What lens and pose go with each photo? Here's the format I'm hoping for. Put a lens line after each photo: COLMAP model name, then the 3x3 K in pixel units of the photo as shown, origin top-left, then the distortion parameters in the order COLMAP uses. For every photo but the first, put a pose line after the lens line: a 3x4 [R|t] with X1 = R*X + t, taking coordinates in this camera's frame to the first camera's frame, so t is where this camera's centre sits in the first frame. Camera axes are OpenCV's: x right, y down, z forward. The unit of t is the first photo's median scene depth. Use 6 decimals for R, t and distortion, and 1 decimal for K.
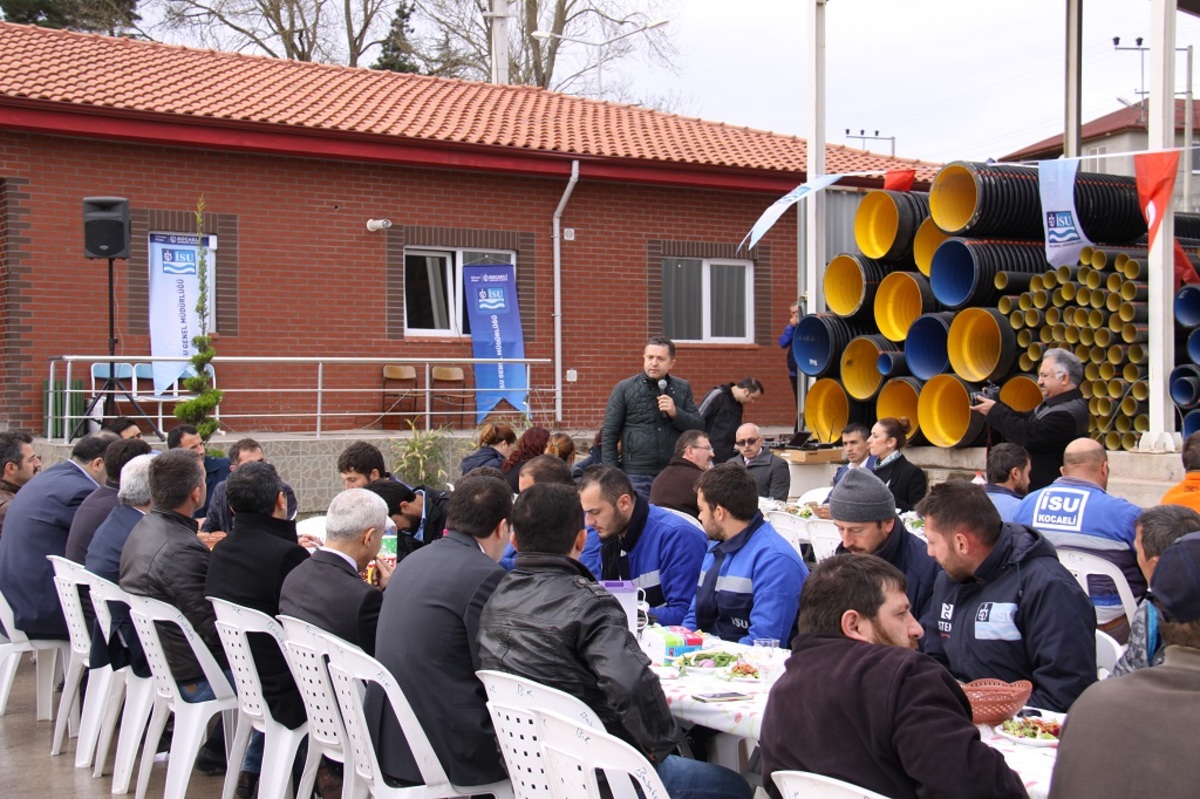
lens RADIAL K [[1651.2, 0, 610.9], [0, 1651.2, 375.9], [0, 0, 1]] dist [0.149885, 0.000000]
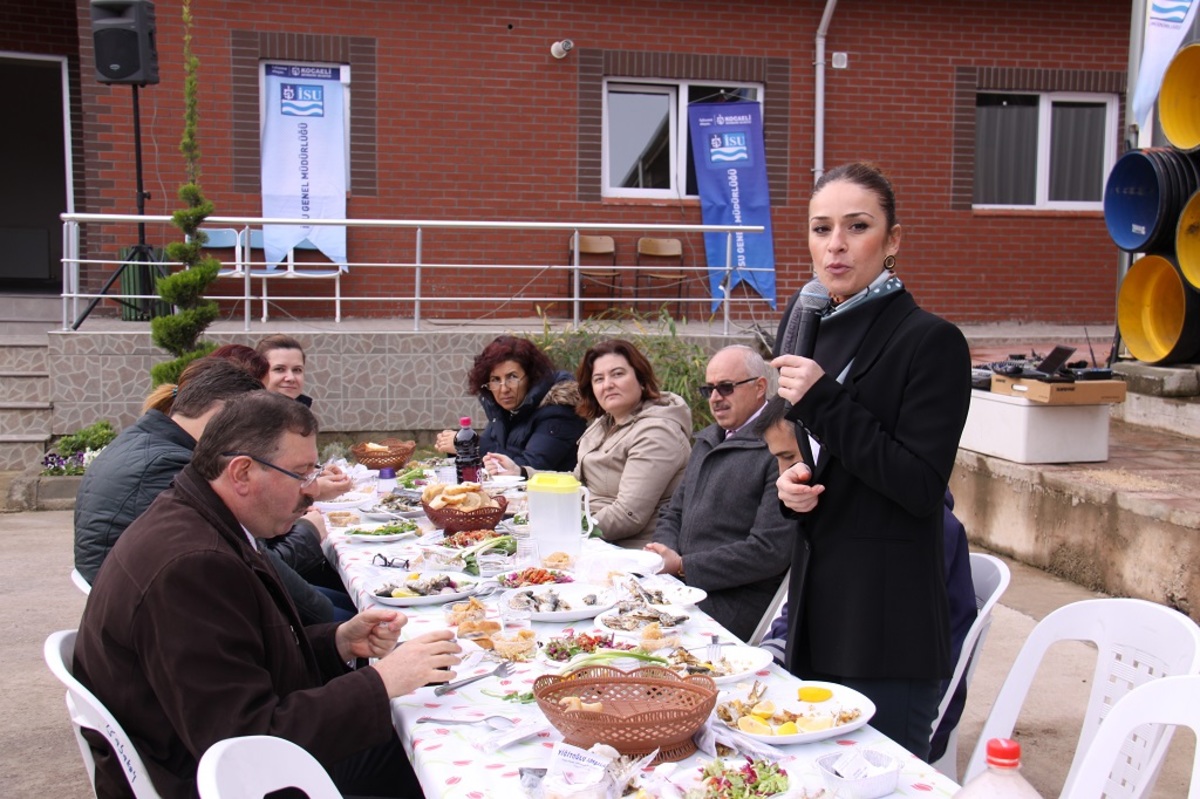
lens RADIAL K [[1434.5, 0, 635.9], [0, 1434.5, 389.3], [0, 0, 1]] dist [0.060876, 0.000000]
pose [[0.949120, 0.038226, -0.312587, 0.102384], [-0.010091, 0.995788, 0.091133, 0.003712], [0.314754, -0.083342, 0.945507, 0.371050]]
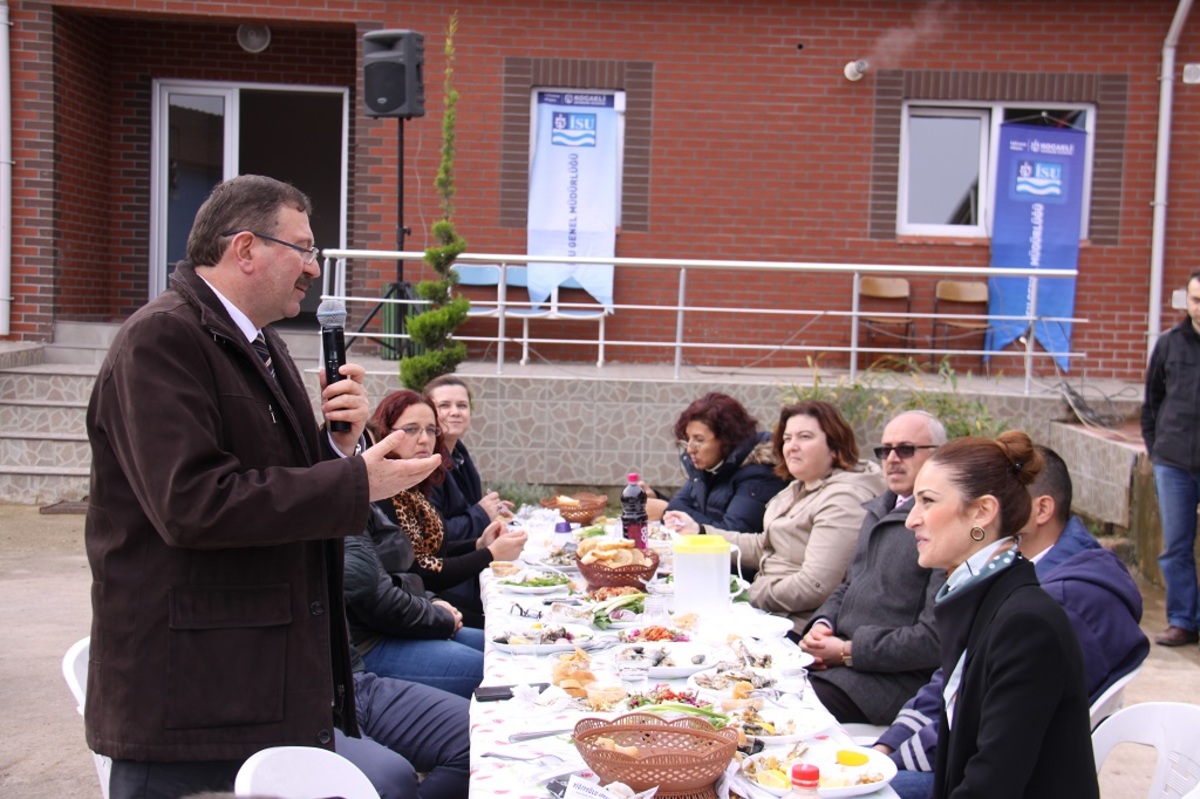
lens RADIAL K [[1651.2, 0, 621.4], [0, 1651.2, 380.5], [0, 0, 1]] dist [0.149885, 0.000000]
pose [[0.856036, 0.053150, -0.514177, 0.133698], [-0.027982, 0.998006, 0.056576, 0.000398], [0.516158, -0.034043, 0.855816, 0.357180]]
